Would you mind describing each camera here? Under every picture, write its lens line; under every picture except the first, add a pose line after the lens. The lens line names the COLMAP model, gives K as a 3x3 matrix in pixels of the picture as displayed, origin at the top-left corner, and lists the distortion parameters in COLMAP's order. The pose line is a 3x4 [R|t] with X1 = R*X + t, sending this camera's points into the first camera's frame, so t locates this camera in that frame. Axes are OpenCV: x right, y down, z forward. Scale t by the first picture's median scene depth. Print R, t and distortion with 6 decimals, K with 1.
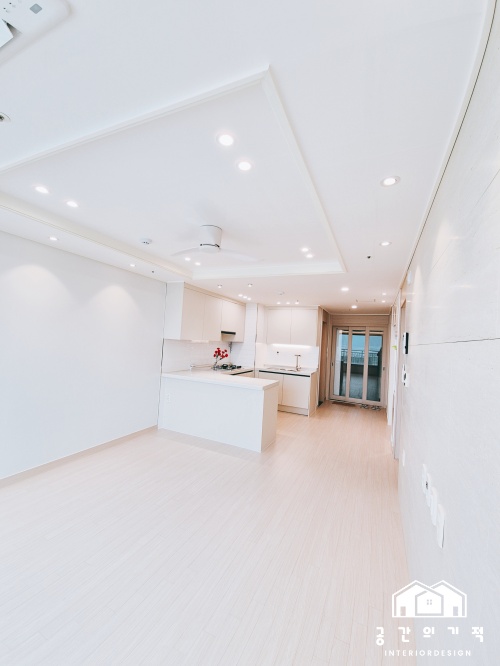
lens RADIAL K [[269.5, 0, 250.4], [0, 269.5, 335.5], [0, 0, 1]] dist [-0.008186, -0.000948]
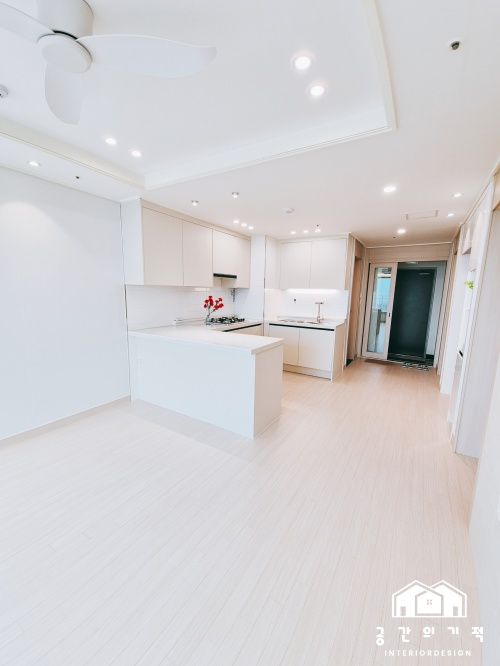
lens RADIAL K [[269.5, 0, 250.2], [0, 269.5, 335.7], [0, 0, 1]] dist [-0.008186, -0.000948]
pose [[0.992155, -0.015739, -0.124018, 0.083021], [0.037589, 0.983694, 0.175876, 0.025925], [0.119228, -0.179158, 0.976569, 0.236797]]
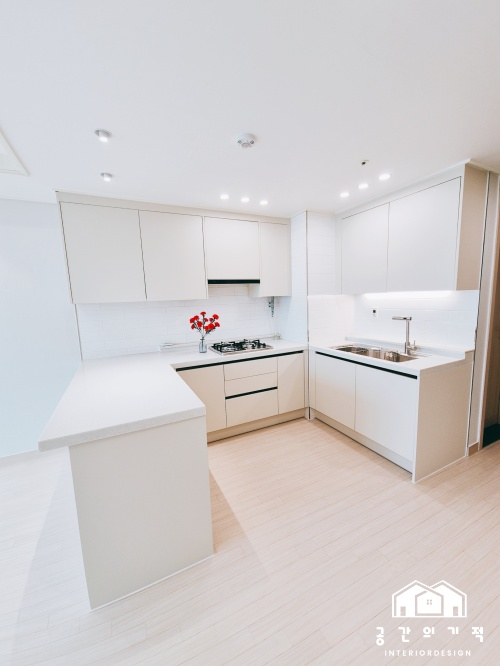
lens RADIAL K [[269.5, 0, 249.0], [0, 269.5, 335.6], [0, 0, 1]] dist [-0.008186, -0.000948]
pose [[0.772532, 0.002902, -0.634969, 0.281376], [0.090540, 0.989268, 0.114677, 0.037699], [0.628487, -0.146082, 0.763979, 0.615547]]
